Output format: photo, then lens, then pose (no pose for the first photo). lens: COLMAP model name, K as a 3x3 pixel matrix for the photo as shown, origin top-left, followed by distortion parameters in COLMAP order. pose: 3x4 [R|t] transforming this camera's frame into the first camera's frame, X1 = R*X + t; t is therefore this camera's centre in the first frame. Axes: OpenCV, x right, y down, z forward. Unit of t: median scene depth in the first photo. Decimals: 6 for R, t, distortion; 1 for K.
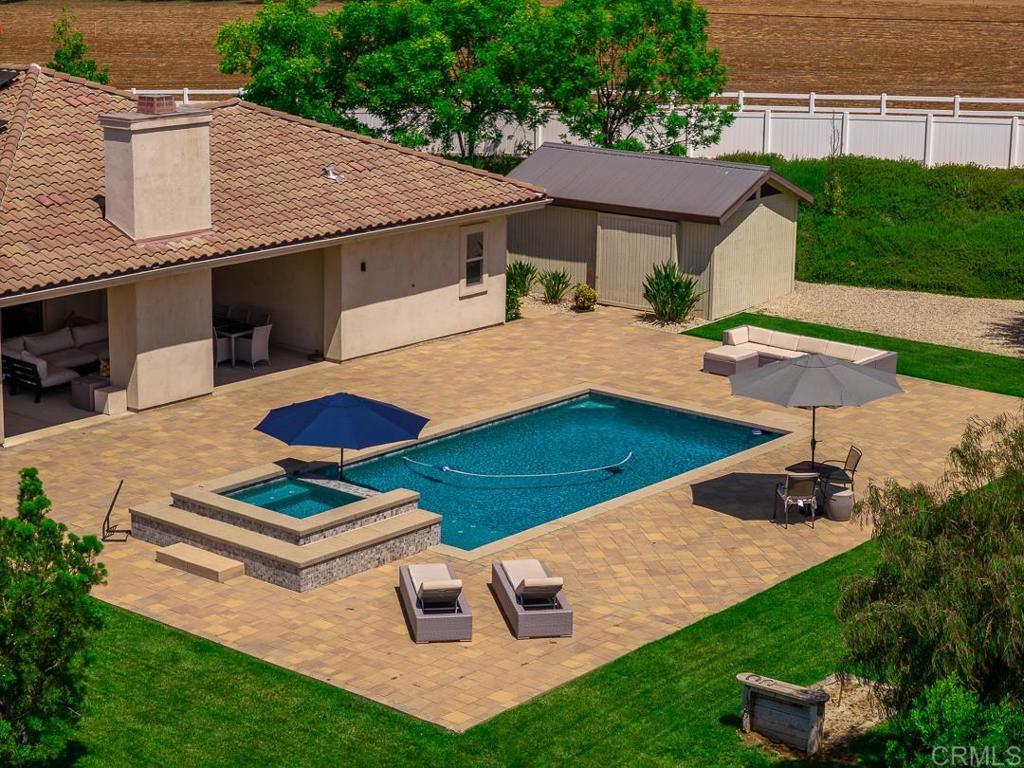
lens RADIAL K [[2082.3, 0, 512.0], [0, 2082.3, 384.0], [0, 0, 1]] dist [-0.548298, 4.426722]
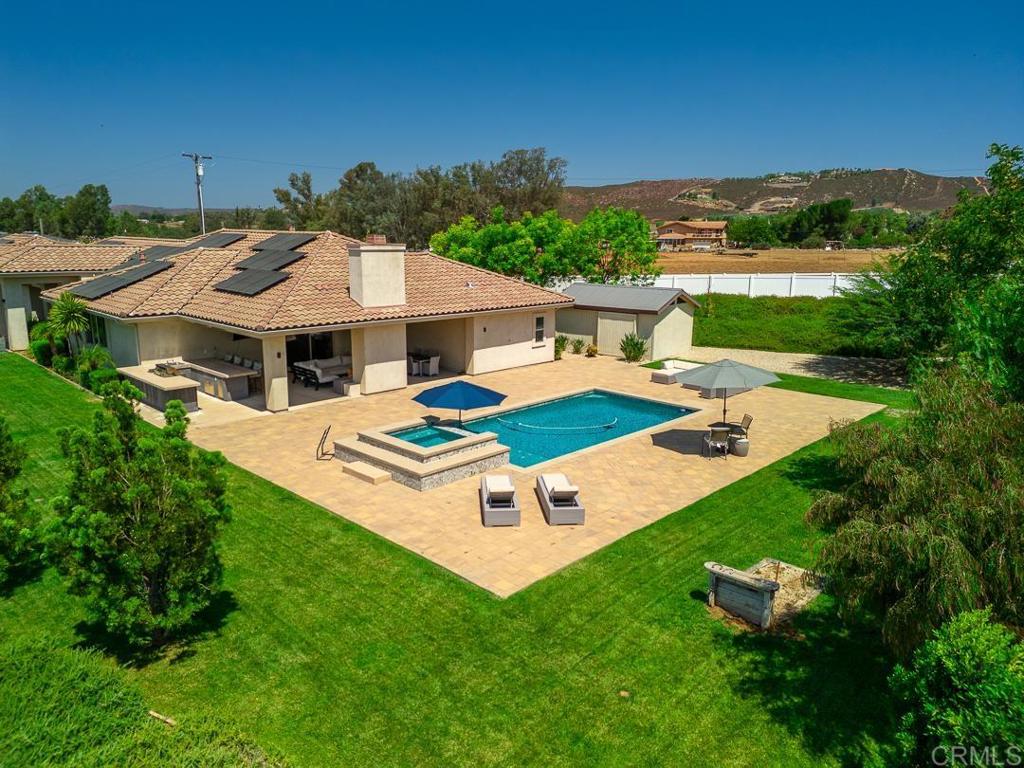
lens RADIAL K [[714.7, 0, 512.0], [0, 714.7, 384.0], [0, 0, 1]] dist [0.070839, -0.067906]
pose [[0.997216, 0.011654, -0.073654, 0.011635], [-0.014398, 0.999218, -0.036830, 0.032219], [0.073167, 0.037788, 0.996604, 0.398630]]
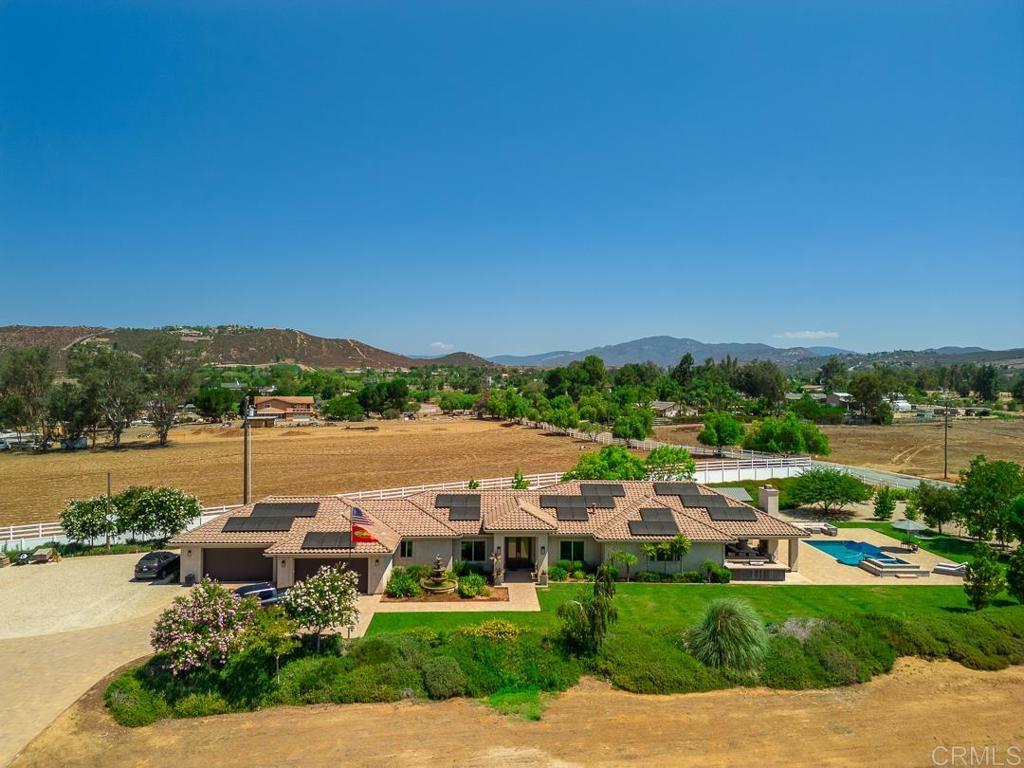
lens RADIAL K [[714.7, 0, 512.0], [0, 714.7, 384.0], [0, 0, 1]] dist [0.070839, -0.067906]
pose [[0.743074, -0.010908, 0.669120, -1.966707], [0.167001, 0.971256, -0.169625, -0.219892], [-0.648036, 0.237788, 0.723537, 0.228756]]
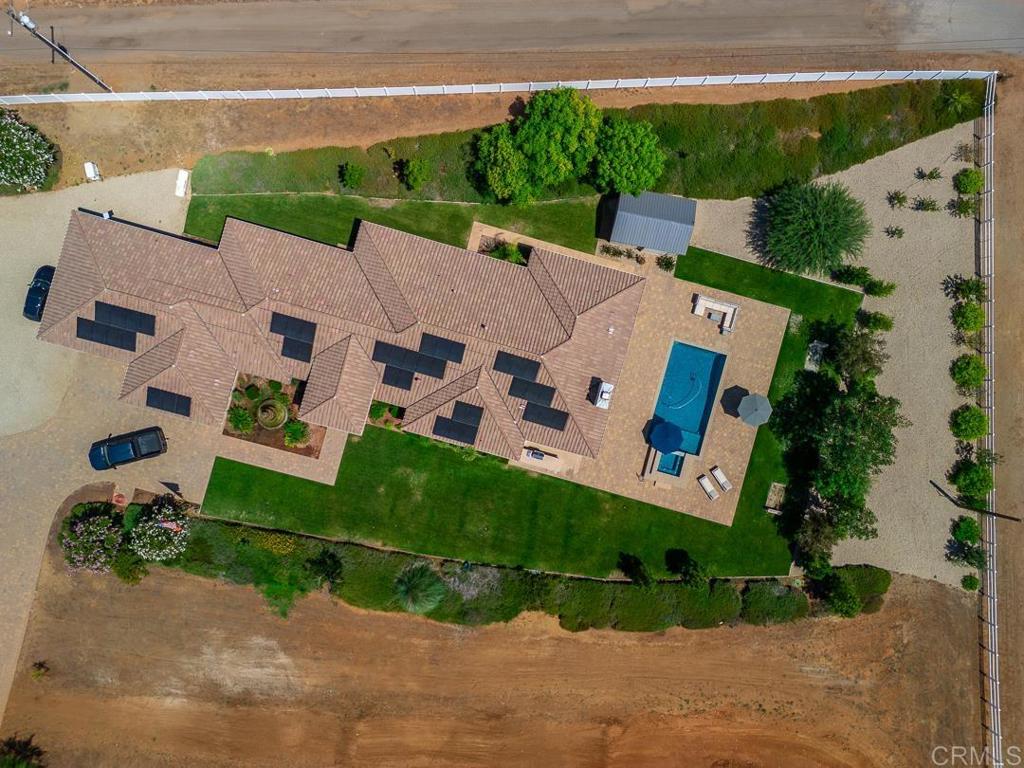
lens RADIAL K [[714.7, 0, 512.0], [0, 714.7, 384.0], [0, 0, 1]] dist [0.070839, -0.067906]
pose [[0.911643, -0.410740, 0.014113, -0.442449], [0.081157, 0.213581, 0.973548, -1.956958], [-0.402890, -0.886383, 0.228044, 0.931878]]
